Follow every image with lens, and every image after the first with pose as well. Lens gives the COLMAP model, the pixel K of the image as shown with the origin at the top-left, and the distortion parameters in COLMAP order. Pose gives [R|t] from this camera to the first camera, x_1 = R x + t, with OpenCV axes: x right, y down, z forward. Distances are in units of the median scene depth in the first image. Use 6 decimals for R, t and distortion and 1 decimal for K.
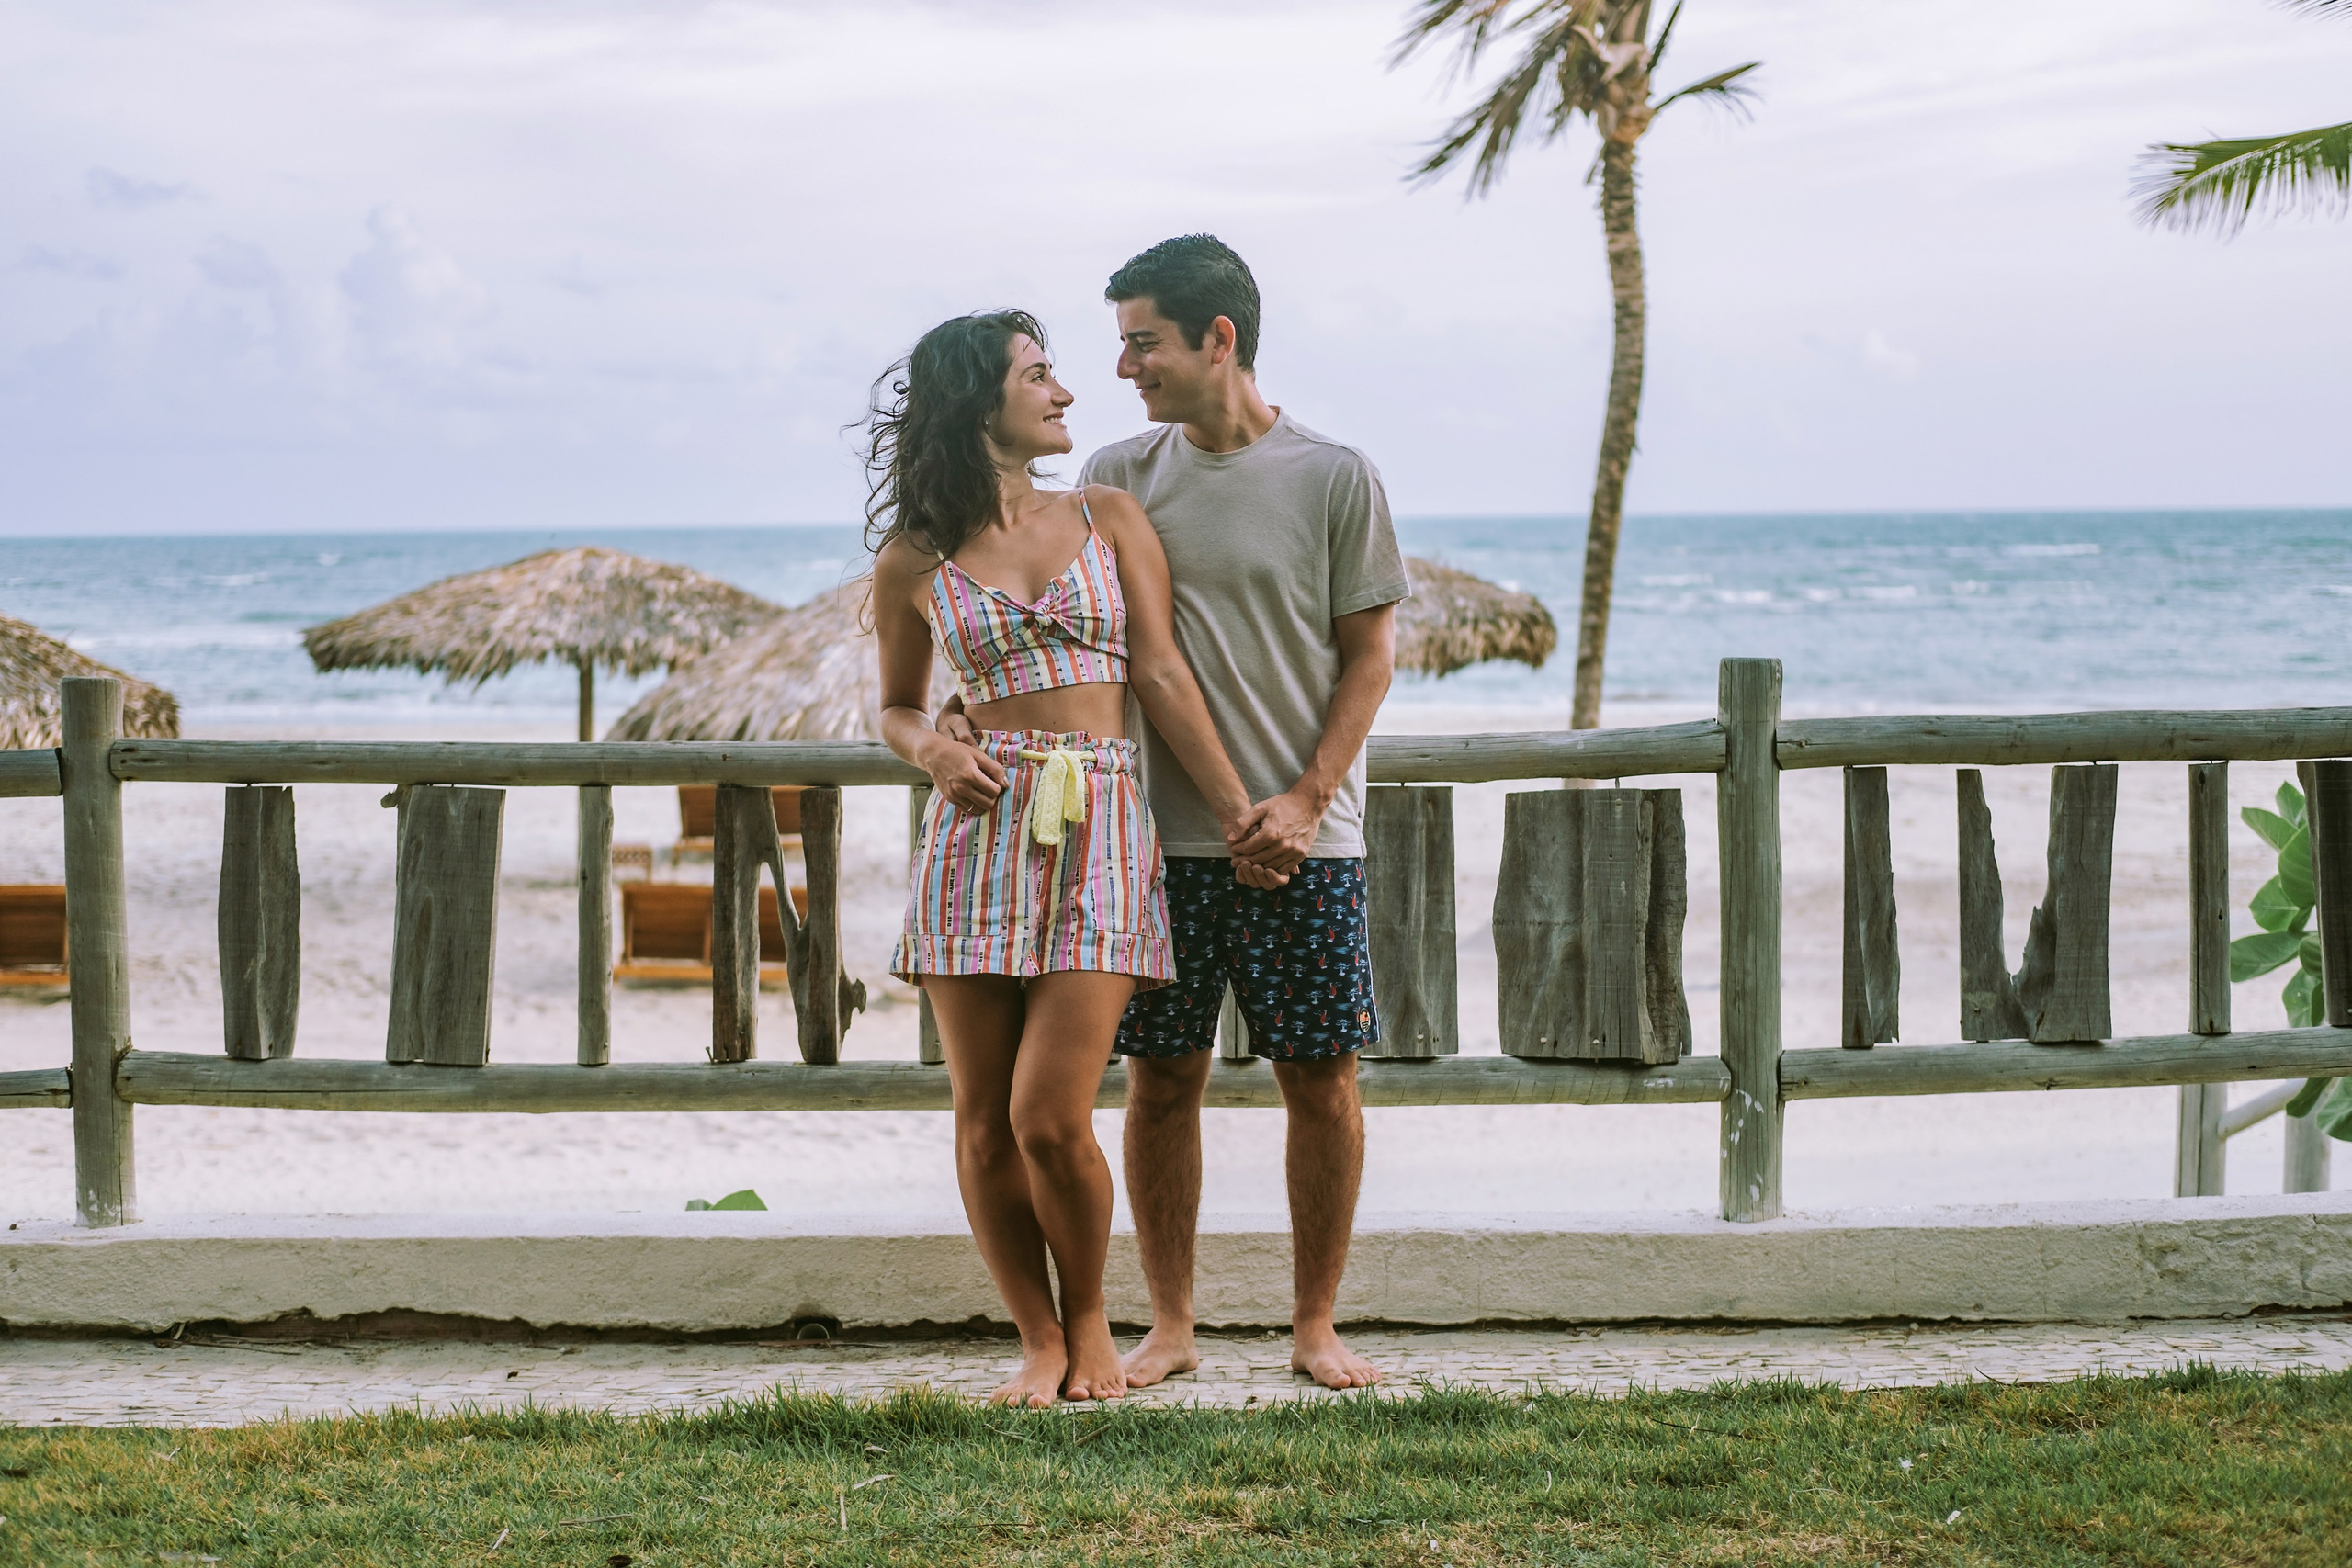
lens RADIAL K [[3653.4, 0, 1176.0], [0, 3653.4, 784.0], [0, 0, 1]] dist [0.004436, 0.006983]
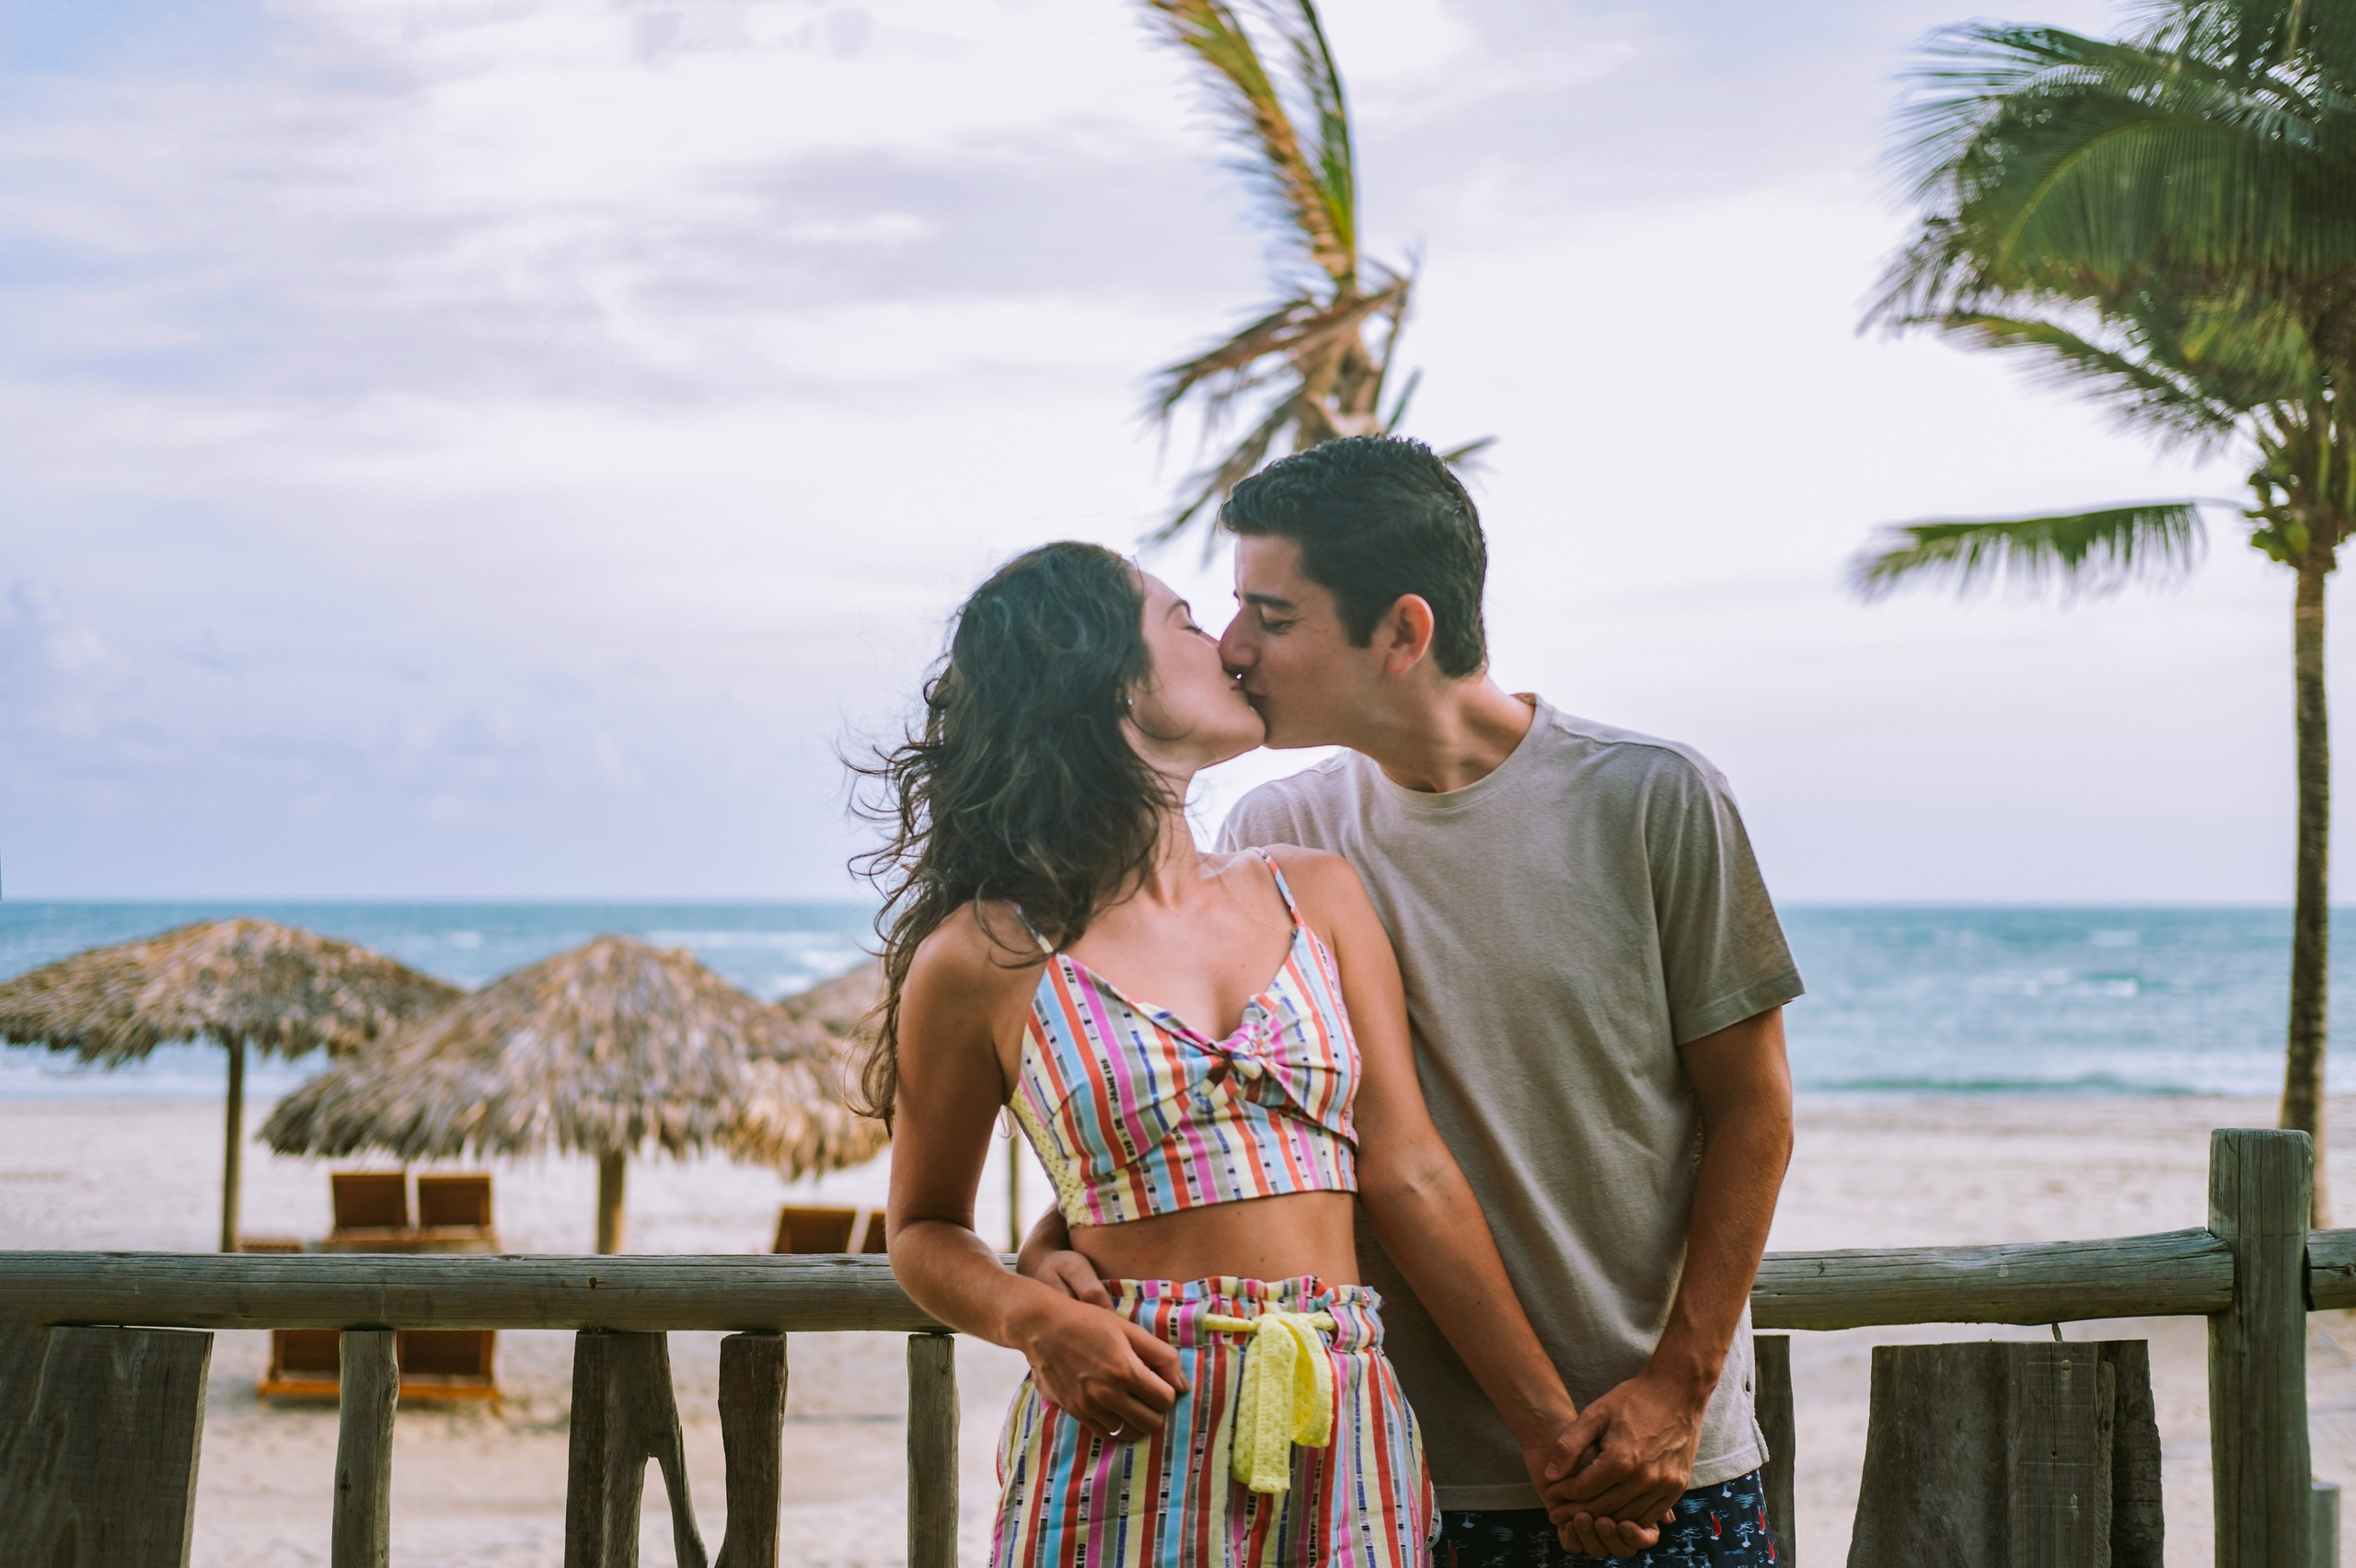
lens RADIAL K [[3558.1, 0, 1178.0], [0, 3558.1, 784.0], [0, 0, 1]] dist [0.008210, 0.015575]
pose [[0.994774, 0.018123, 0.100480, -0.087828], [-0.007439, 0.994370, -0.105702, -0.027234], [-0.101830, 0.104402, 0.989308, 0.405252]]
